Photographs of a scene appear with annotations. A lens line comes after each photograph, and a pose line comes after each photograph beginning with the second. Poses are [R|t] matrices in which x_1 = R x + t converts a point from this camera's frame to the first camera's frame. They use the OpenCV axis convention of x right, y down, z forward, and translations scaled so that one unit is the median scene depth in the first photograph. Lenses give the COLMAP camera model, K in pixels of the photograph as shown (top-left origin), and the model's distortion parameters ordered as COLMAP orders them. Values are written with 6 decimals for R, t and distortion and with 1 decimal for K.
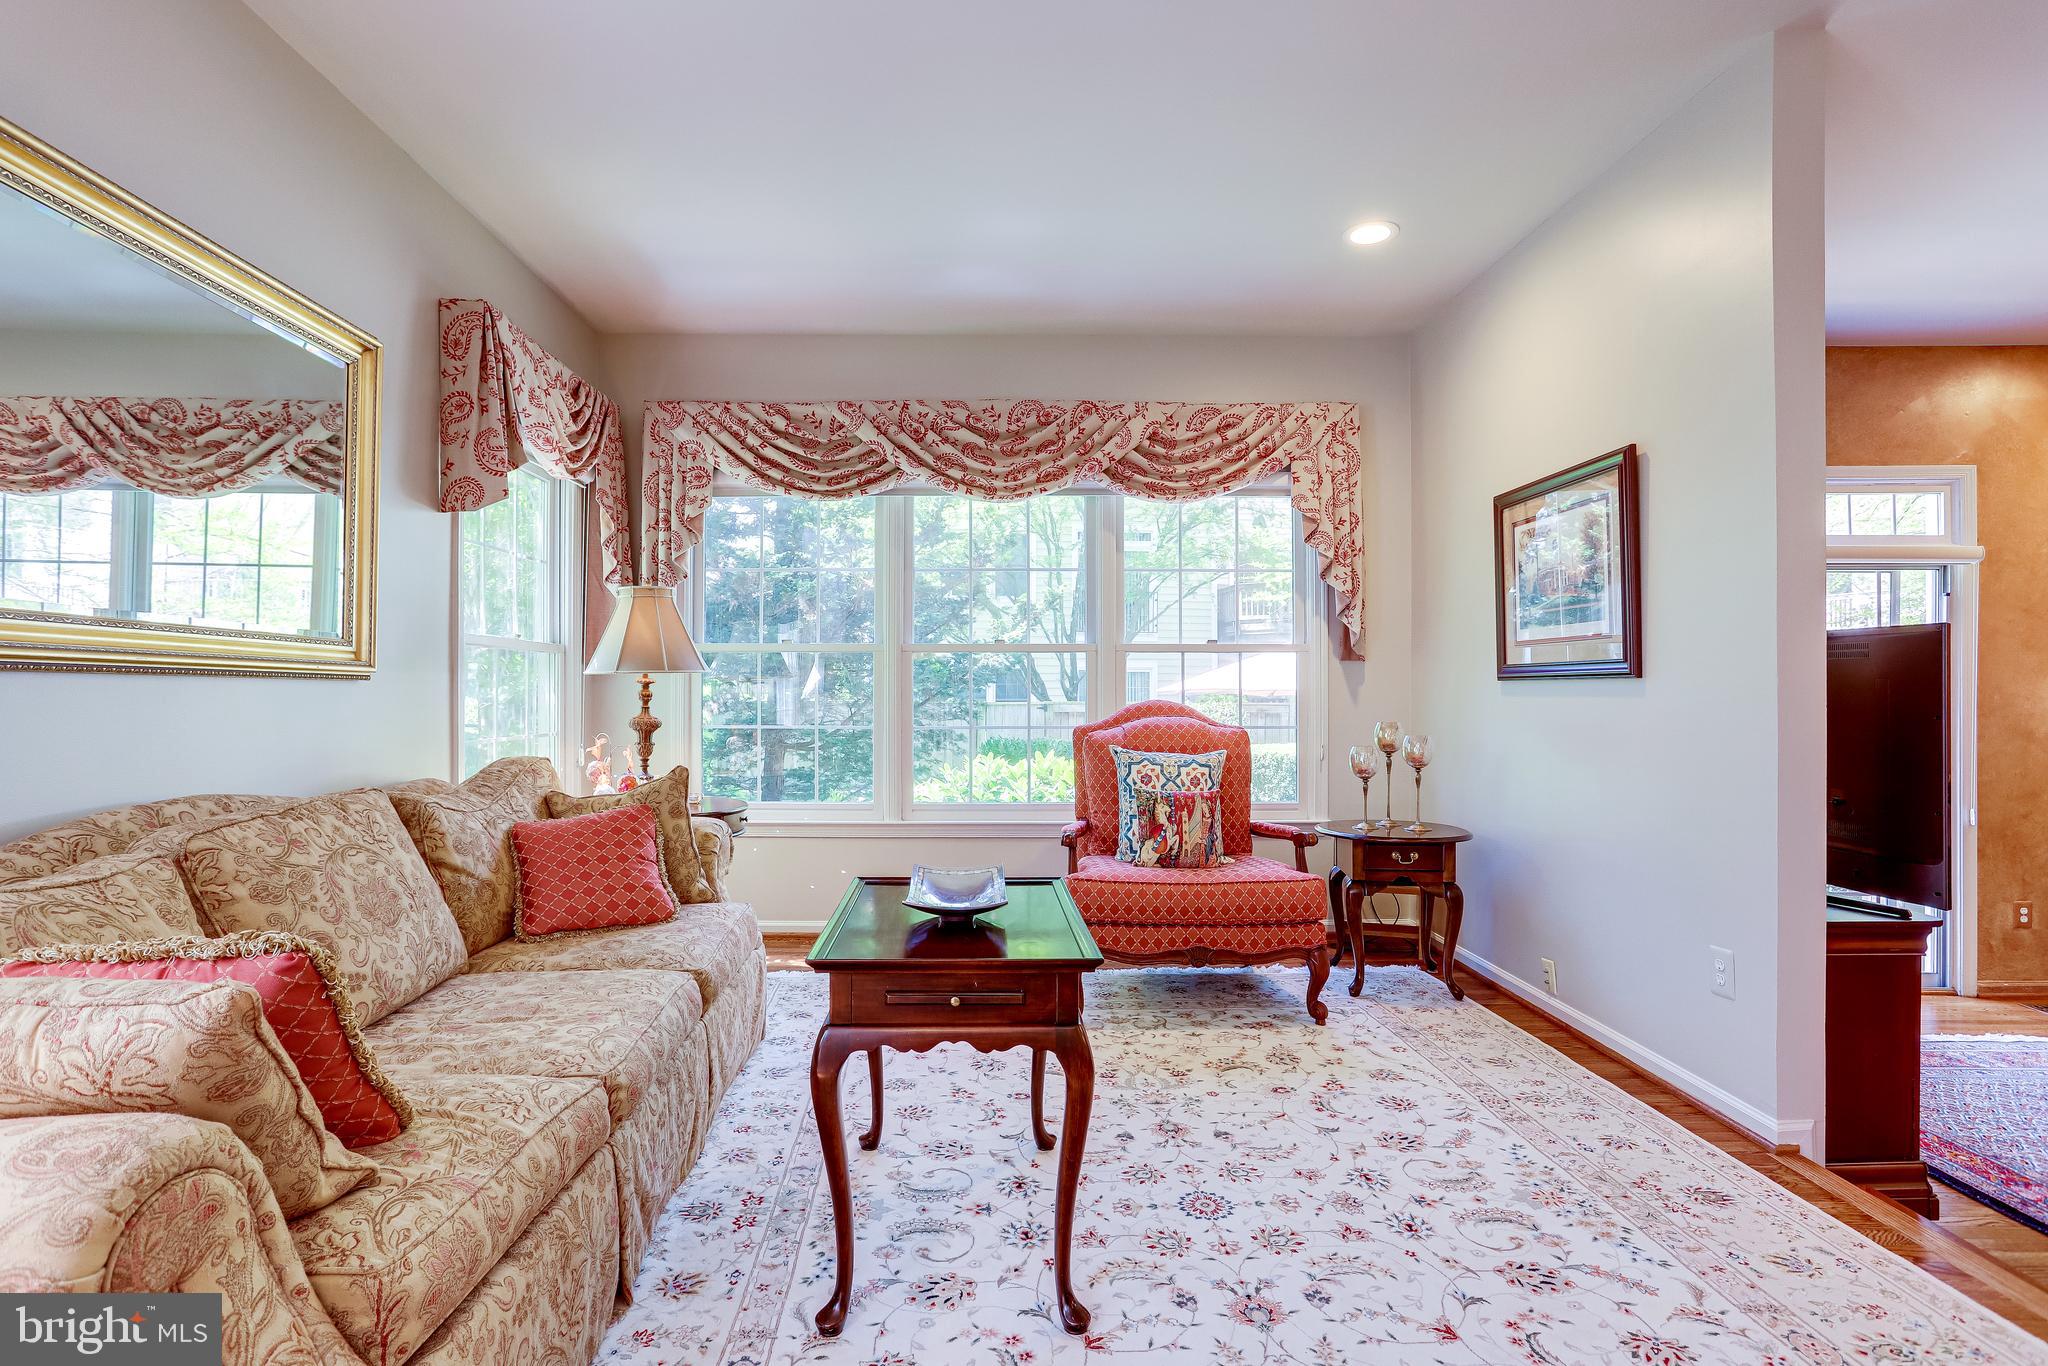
lens RADIAL K [[1010.3, 0, 1004.2], [0, 1010.3, 691.3], [0, 0, 1]] dist [-0.050844, 0.040456]
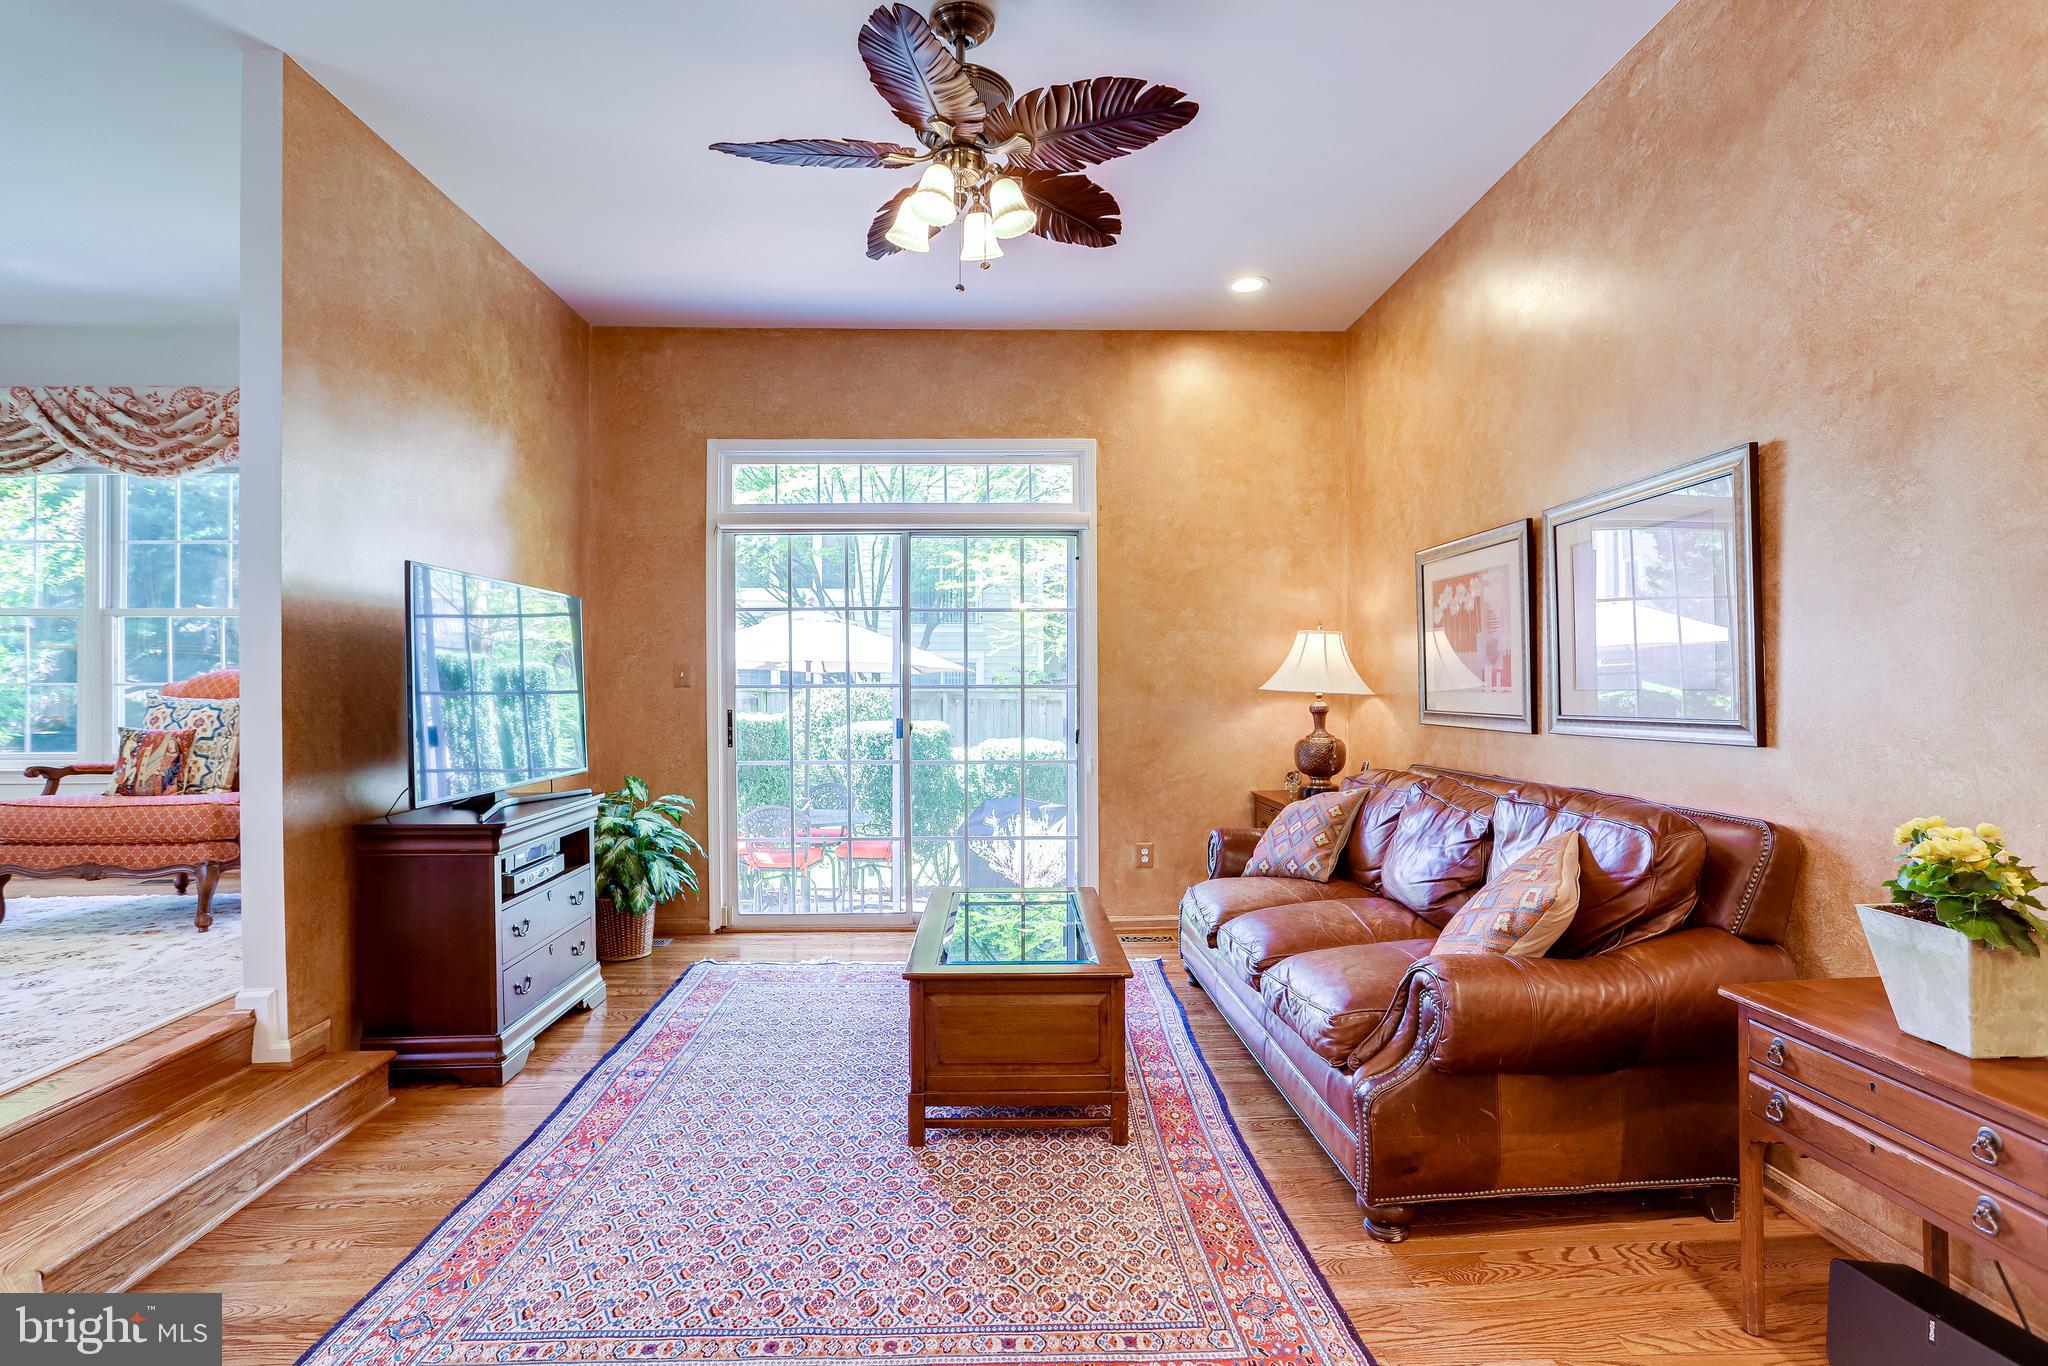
lens RADIAL K [[1008.6, 0, 983.3], [0, 1008.6, 672.2], [0, 0, 1]] dist [0.001131, 0.001359]
pose [[0.999856, -0.002987, -0.016684, 0.926548], [0.002742, 0.999888, -0.014728, 0.044825], [0.016726, 0.014680, 0.999752, -0.095349]]
